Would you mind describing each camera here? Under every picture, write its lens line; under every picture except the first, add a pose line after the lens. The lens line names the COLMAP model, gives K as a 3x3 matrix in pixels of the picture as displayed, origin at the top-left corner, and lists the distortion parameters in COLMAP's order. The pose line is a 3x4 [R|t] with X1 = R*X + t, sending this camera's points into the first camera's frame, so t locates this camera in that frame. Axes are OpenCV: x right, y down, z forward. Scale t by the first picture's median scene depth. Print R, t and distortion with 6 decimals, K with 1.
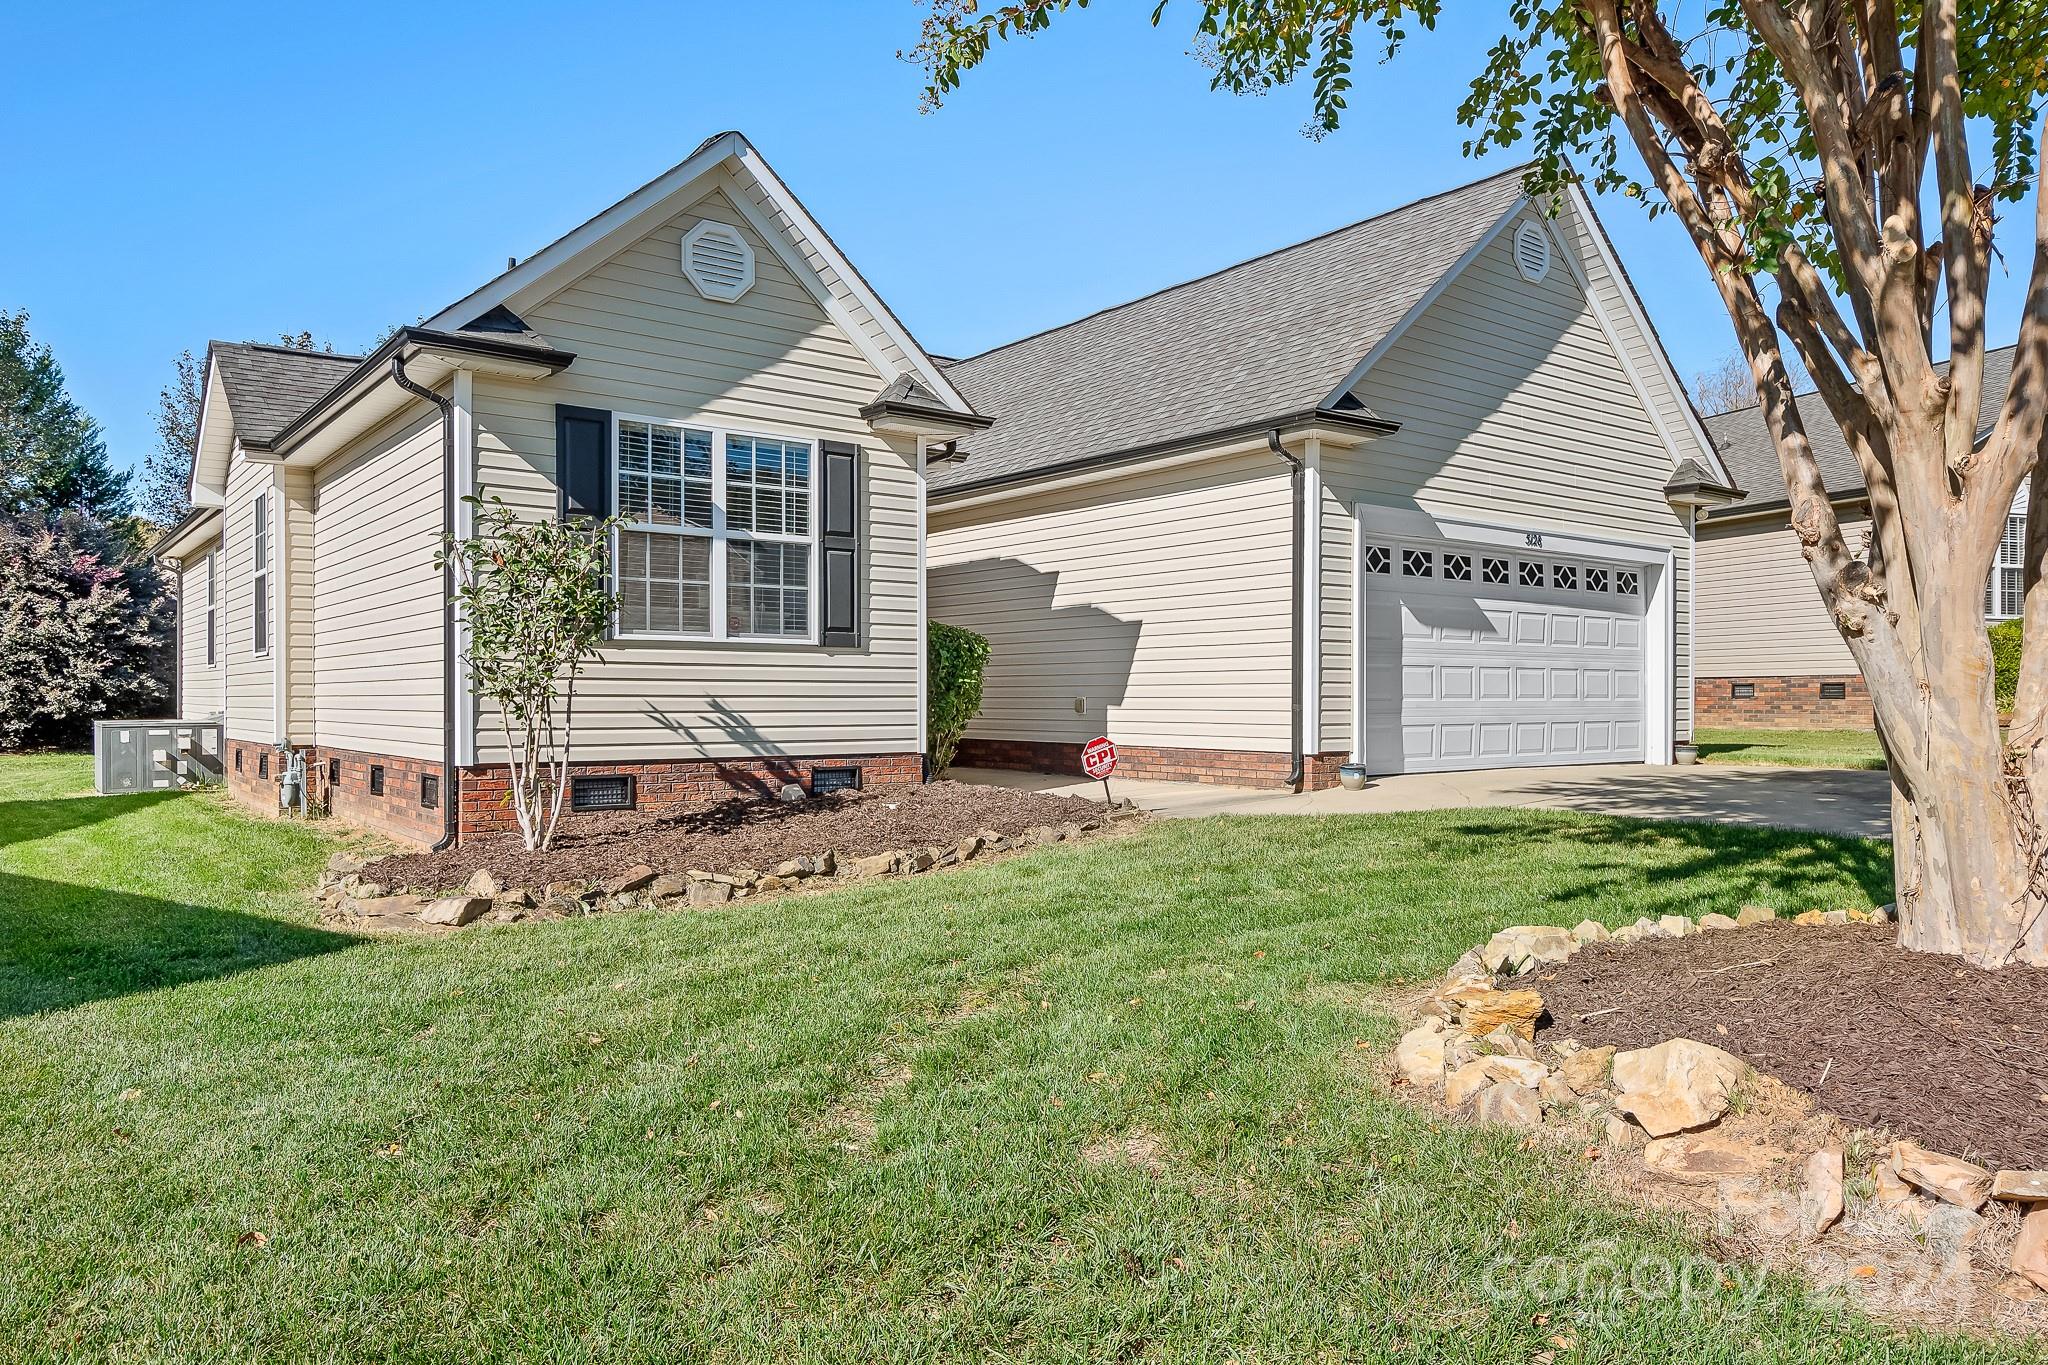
lens RADIAL K [[1344.9, 0, 1023.5], [0, 1344.9, 687.7], [0, 0, 1]] dist [0.009976, 0.000791]
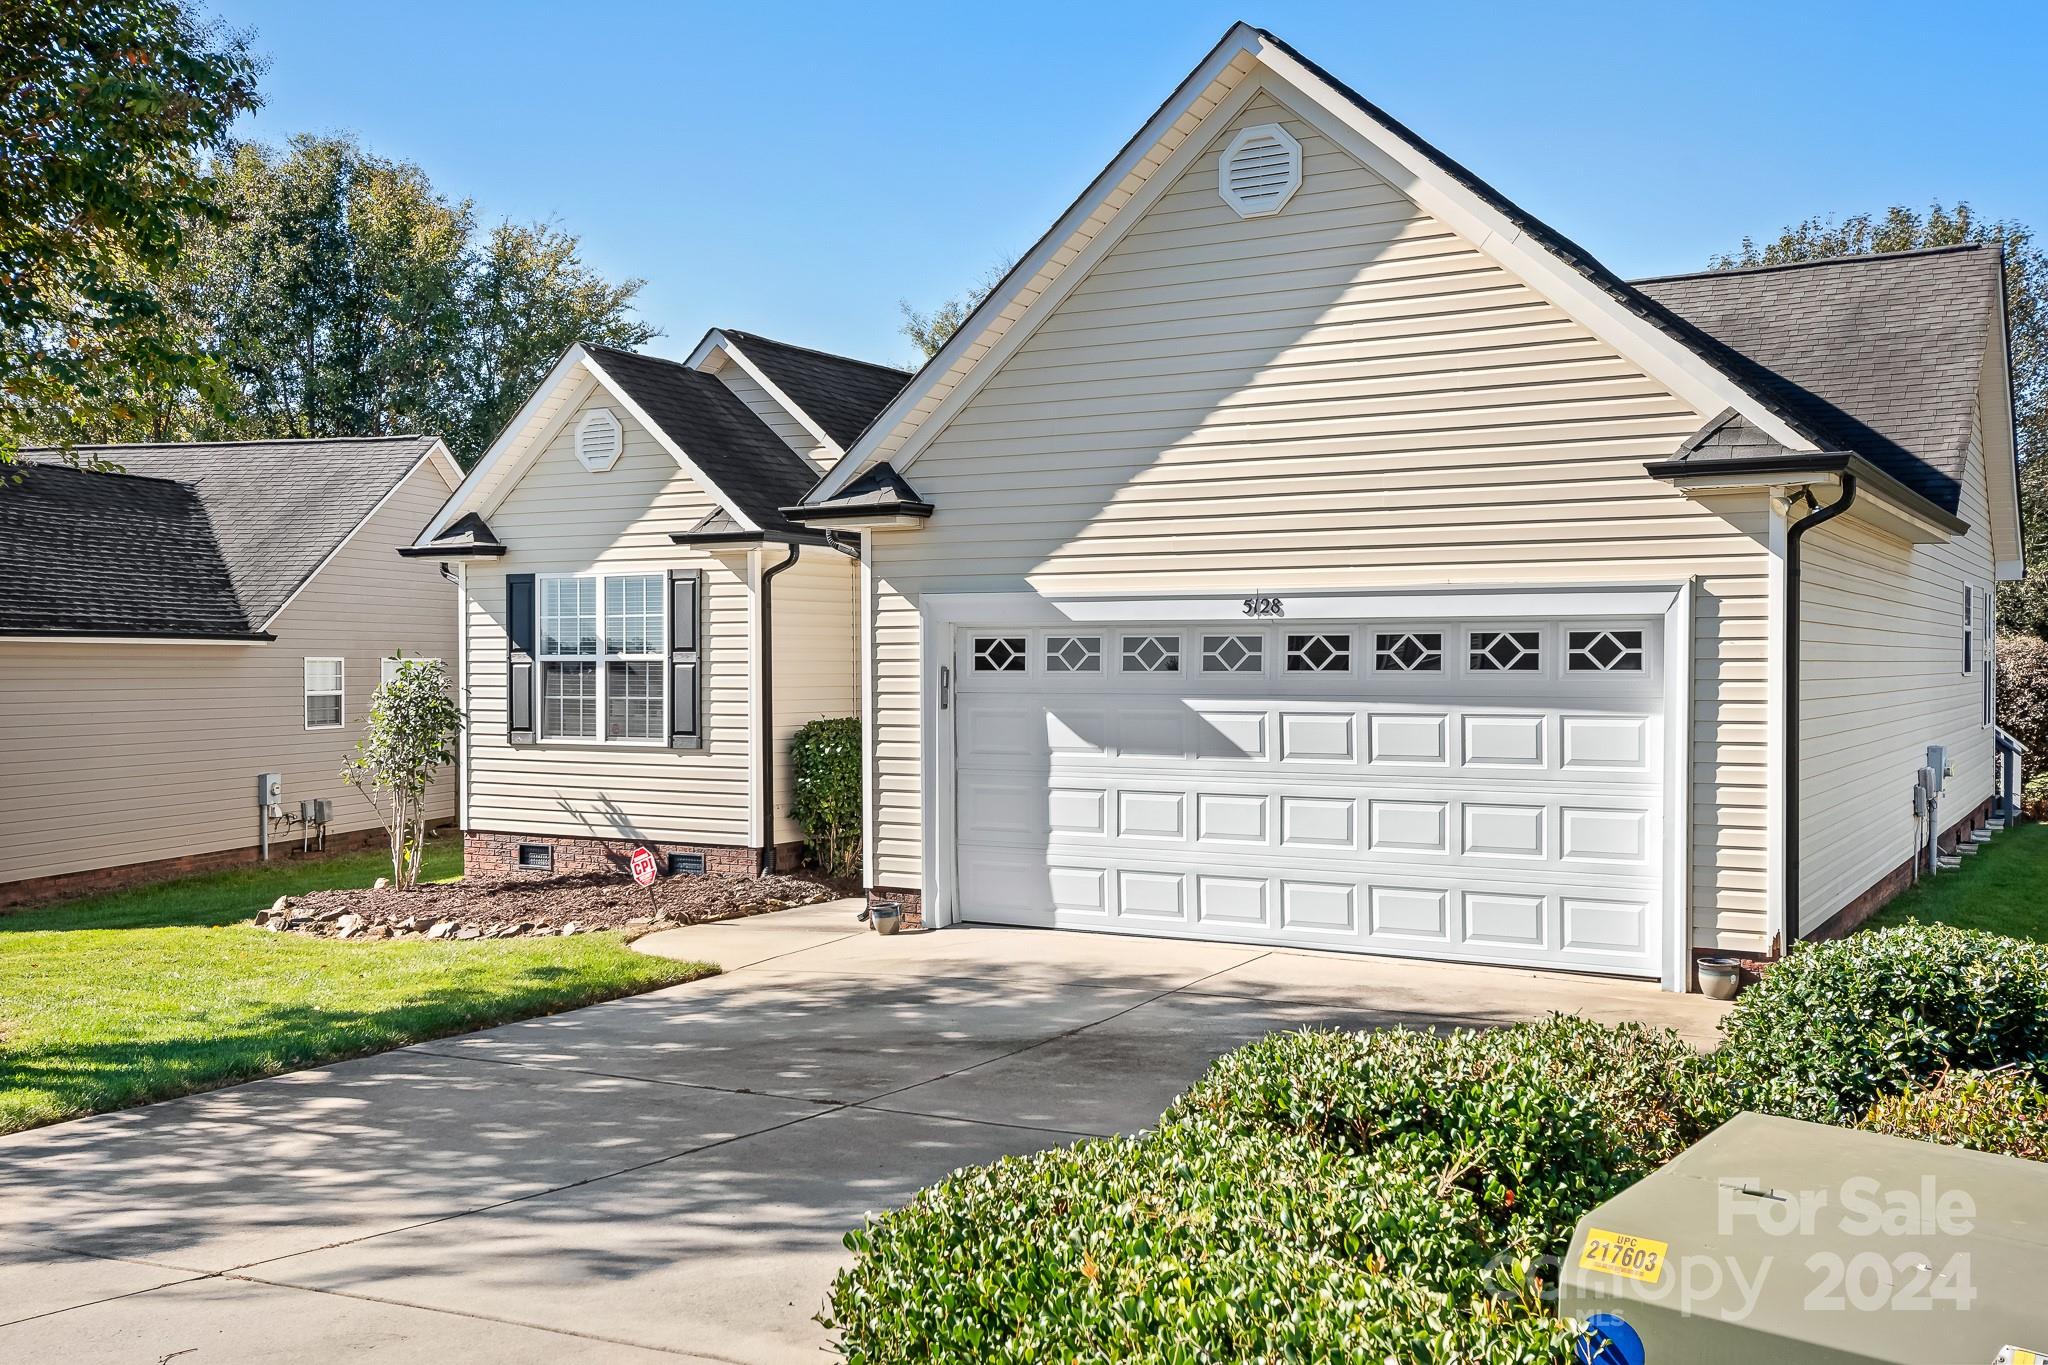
lens RADIAL K [[1955.5, 0, 1023.0], [0, 1955.5, 682.0], [0, 0, 1]] dist [-0.002401, 0.000000]
pose [[0.365117, 0.007775, -0.930929, 1.482697], [0.007801, 0.999904, 0.011411, -0.101435], [0.930929, -0.011429, 0.365022, 0.649368]]
